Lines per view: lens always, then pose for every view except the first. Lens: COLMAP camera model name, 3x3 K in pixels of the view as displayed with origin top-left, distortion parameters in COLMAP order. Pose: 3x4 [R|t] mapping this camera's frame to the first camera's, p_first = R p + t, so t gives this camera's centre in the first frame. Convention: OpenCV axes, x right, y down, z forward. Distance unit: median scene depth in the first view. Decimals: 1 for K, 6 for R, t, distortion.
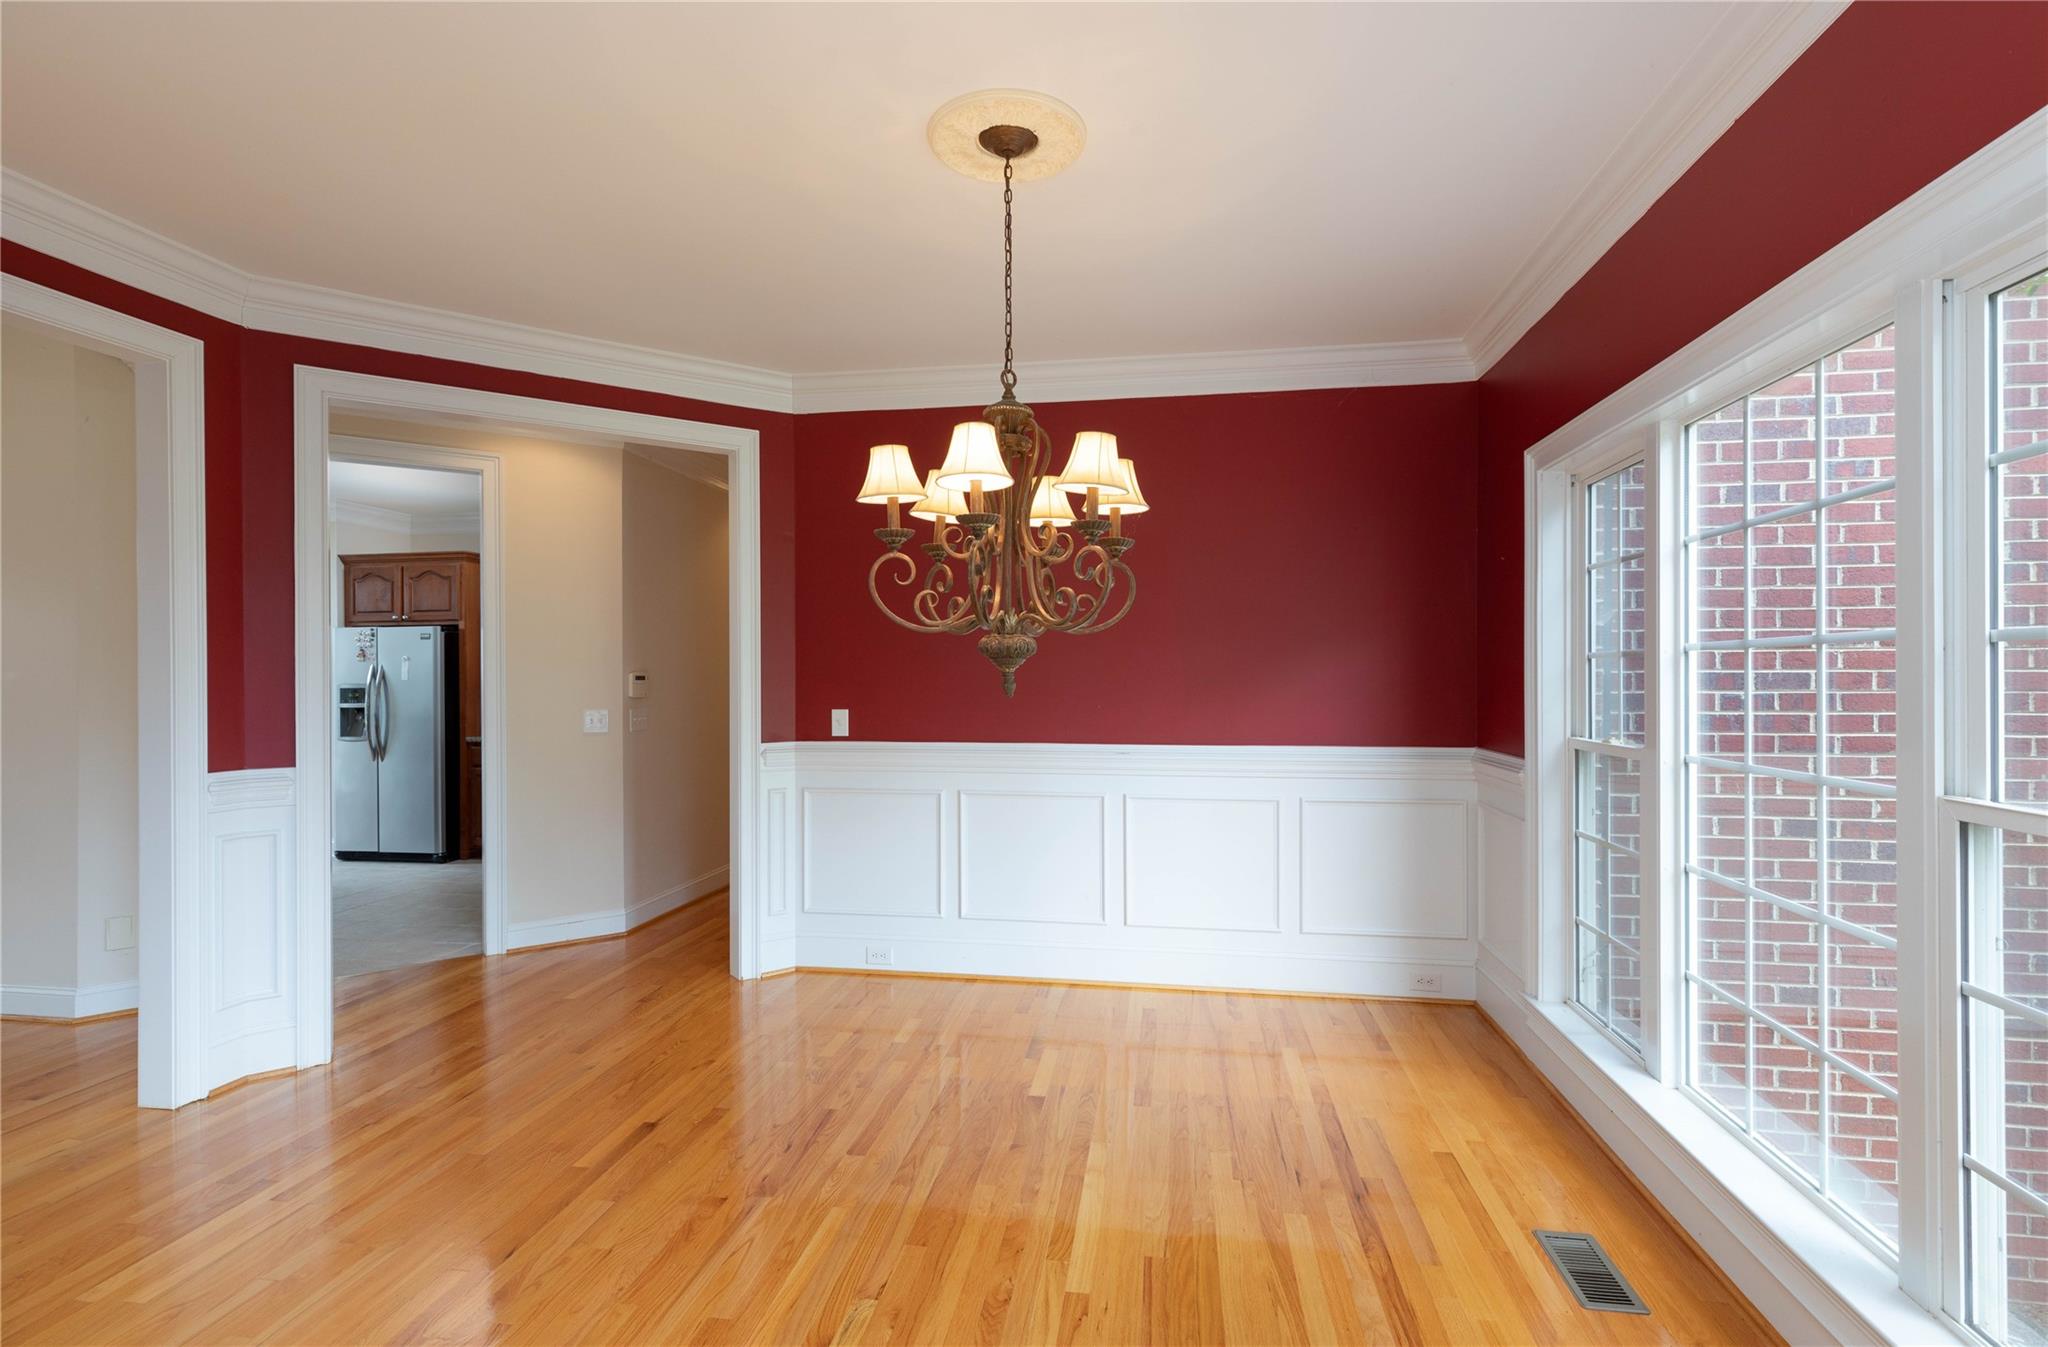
lens RADIAL K [[933.4, 0, 1022.7], [0, 933.4, 686.8], [0, 0, 1]] dist [0.014788, -0.000041]
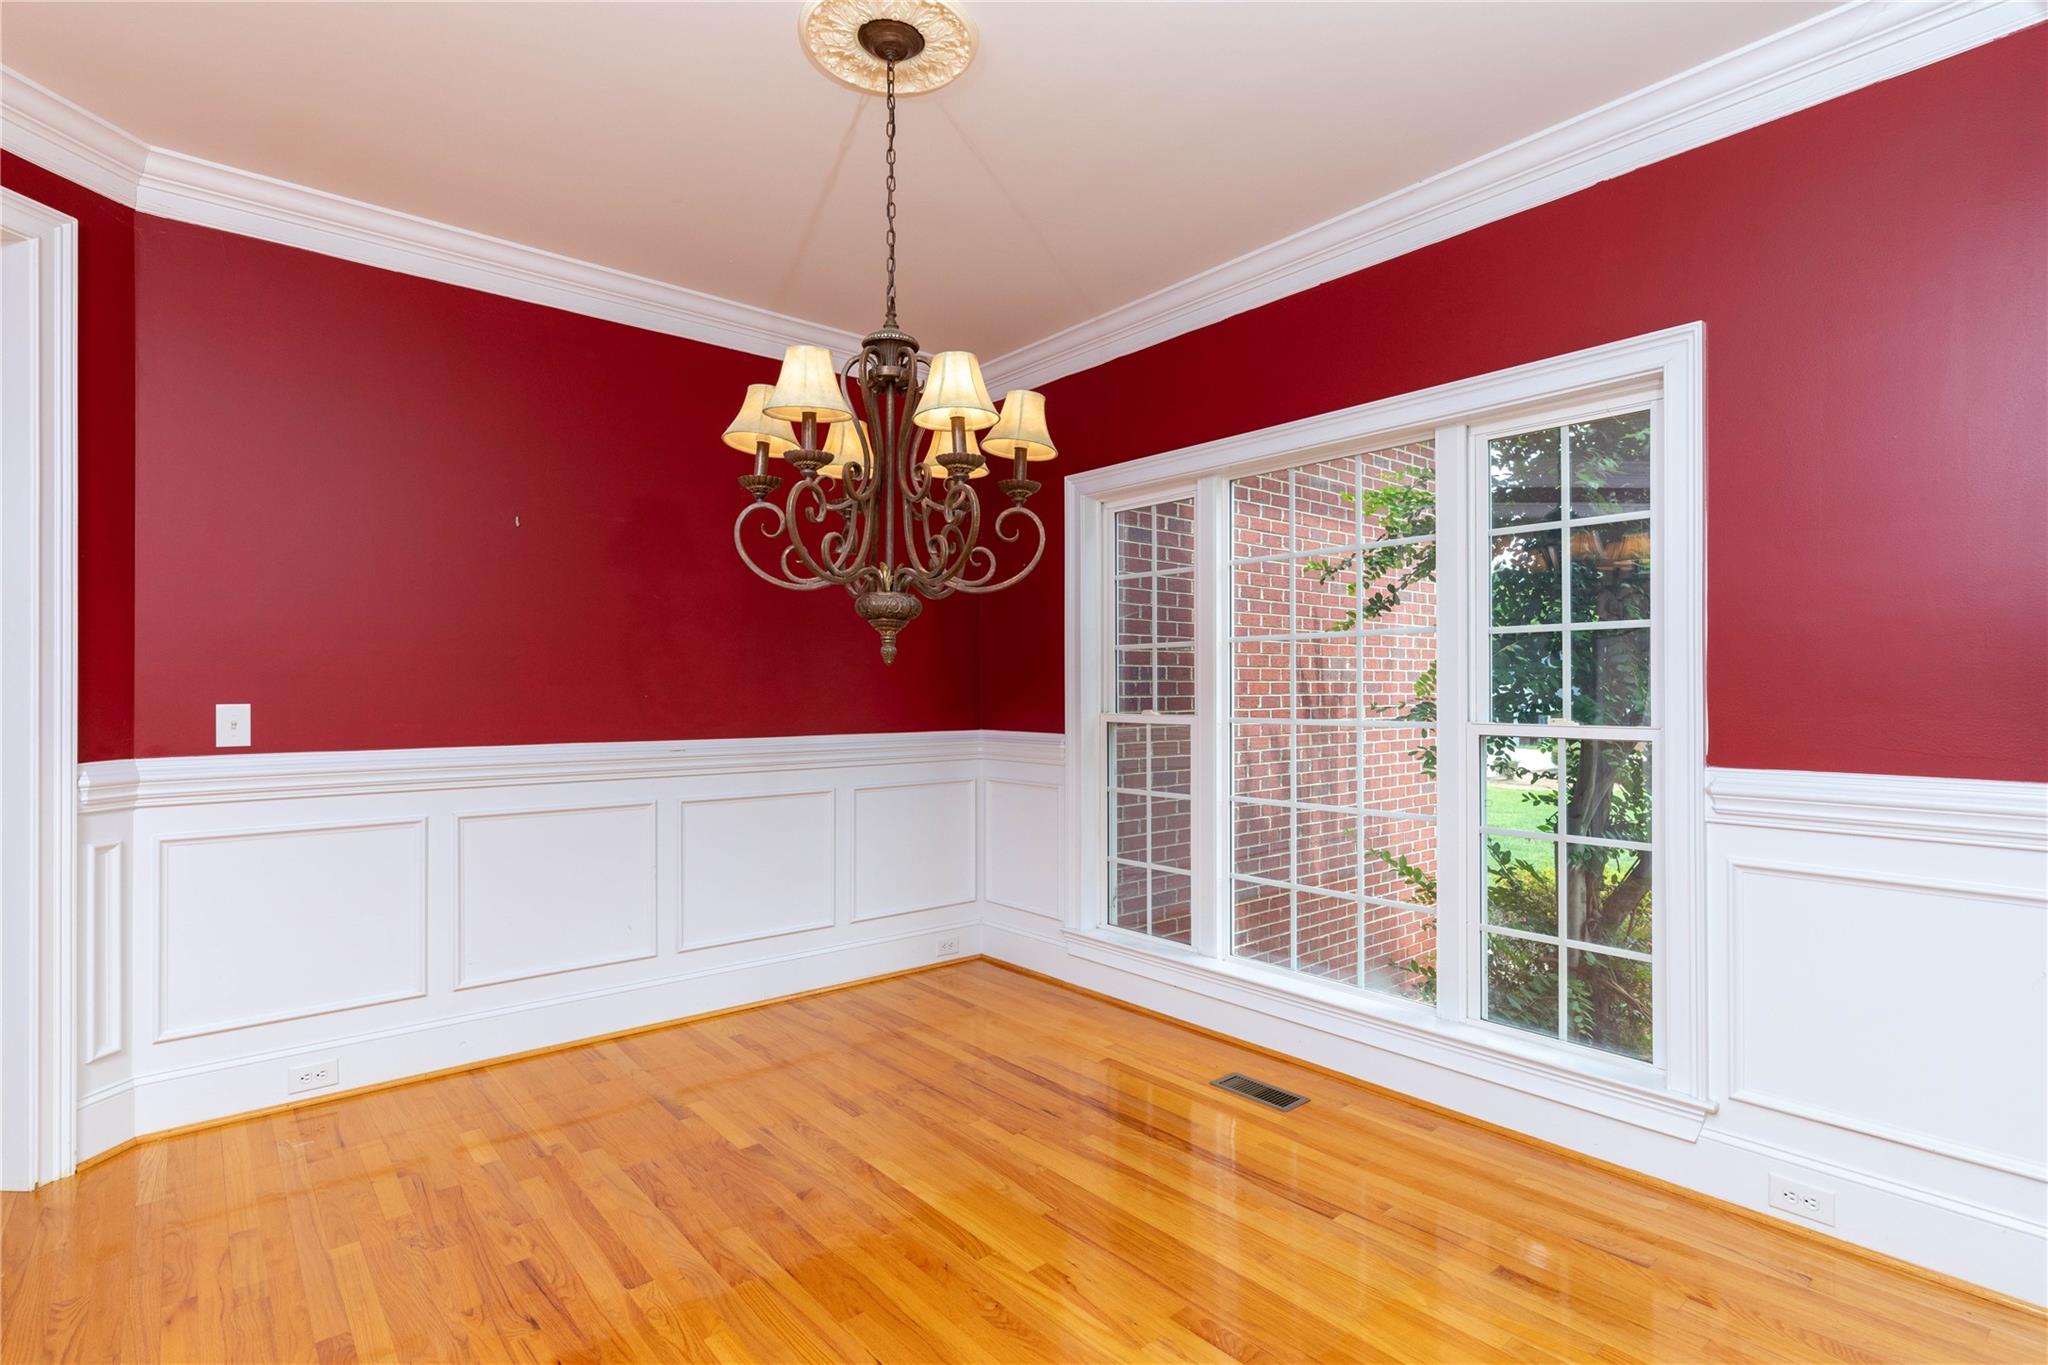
lens RADIAL K [[1020.0, 0, 1009.4], [0, 1020.0, 683.0], [0, 0, 1]] dist [0.014426, -0.001114]
pose [[0.641019, 0.010948, 0.767447, -0.481206], [-0.003878, 0.999932, -0.011026, 0.019140], [-0.767515, 0.004092, 0.641018, 0.185668]]
